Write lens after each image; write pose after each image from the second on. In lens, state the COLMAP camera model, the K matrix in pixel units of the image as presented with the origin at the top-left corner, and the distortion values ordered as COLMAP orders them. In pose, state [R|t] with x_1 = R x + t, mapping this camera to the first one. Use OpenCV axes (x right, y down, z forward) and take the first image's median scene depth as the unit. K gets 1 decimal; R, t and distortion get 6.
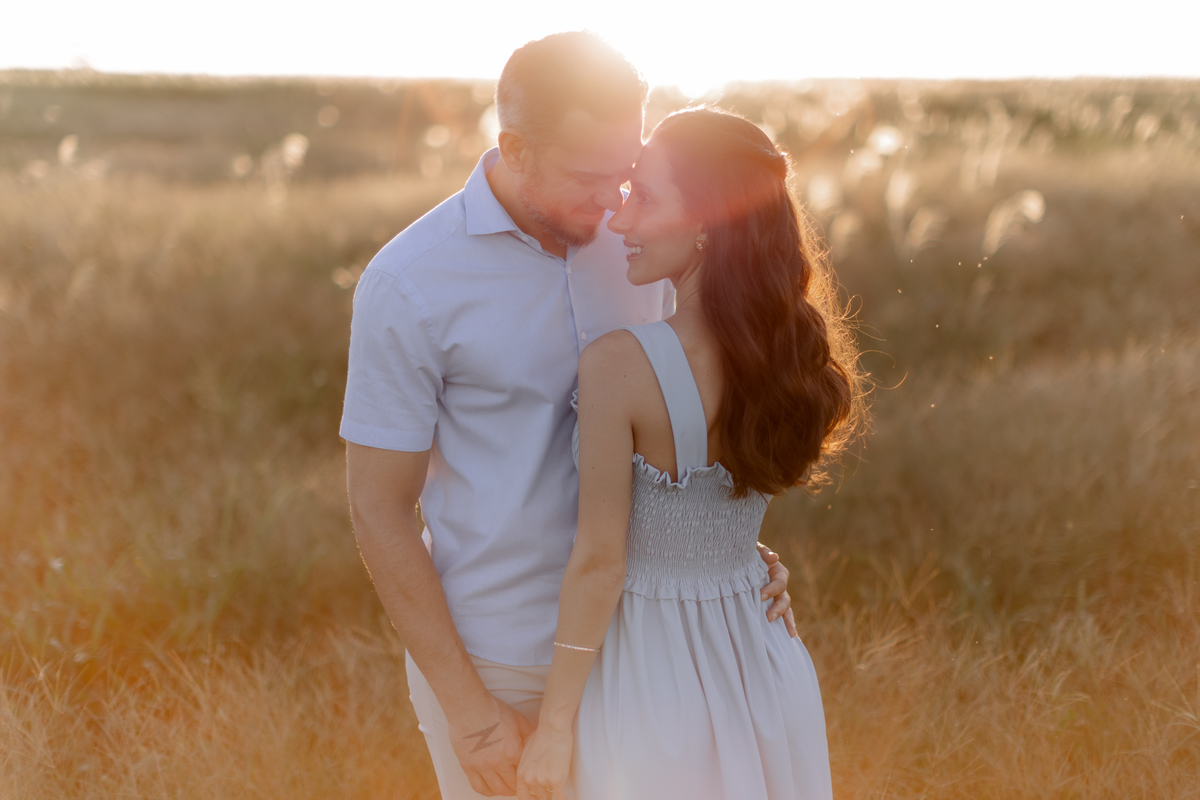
lens RADIAL K [[1736.4, 0, 600.0], [0, 1736.4, 400.0], [0, 0, 1]] dist [0.157721, -0.001576]
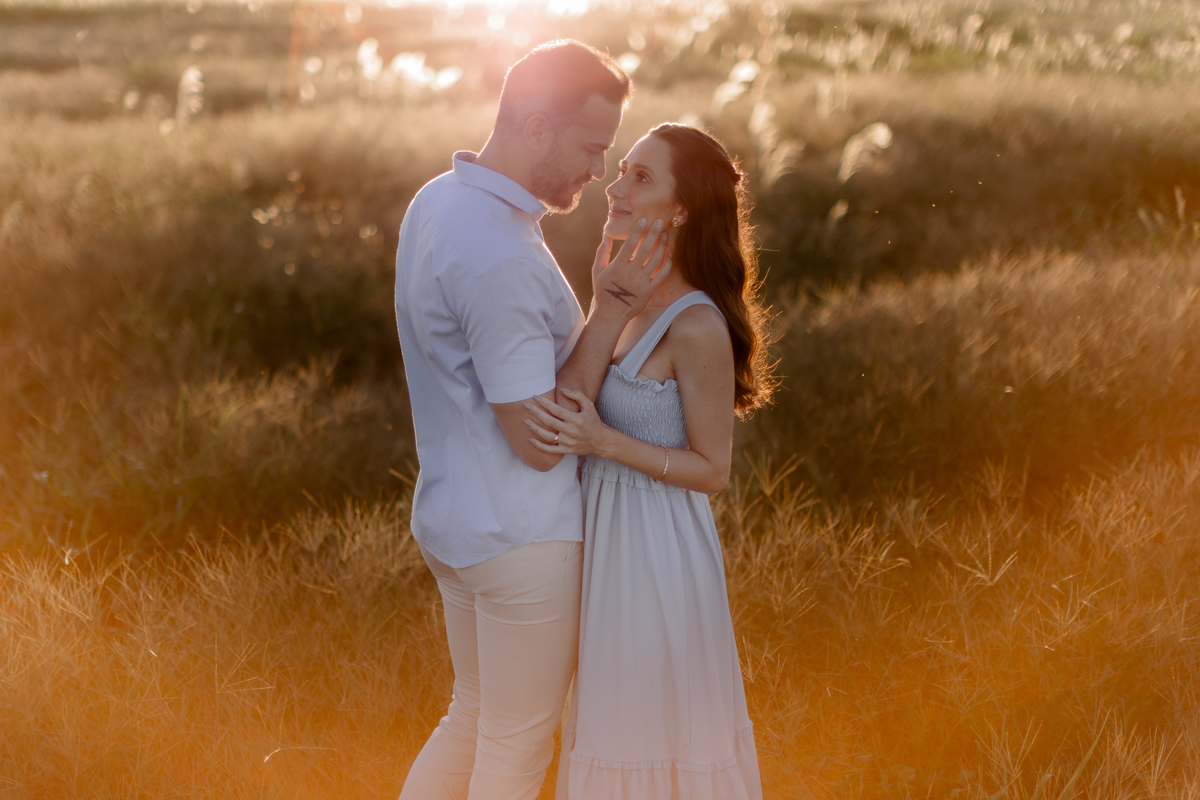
lens RADIAL K [[1736.4, 0, 600.0], [0, 1736.4, 400.0], [0, 0, 1]] dist [0.157721, -0.001576]
pose [[0.997036, -0.018003, 0.074797, -0.015194], [0.014390, 0.998716, 0.048566, -0.004233], [-0.075575, -0.047345, 0.996015, -0.104916]]
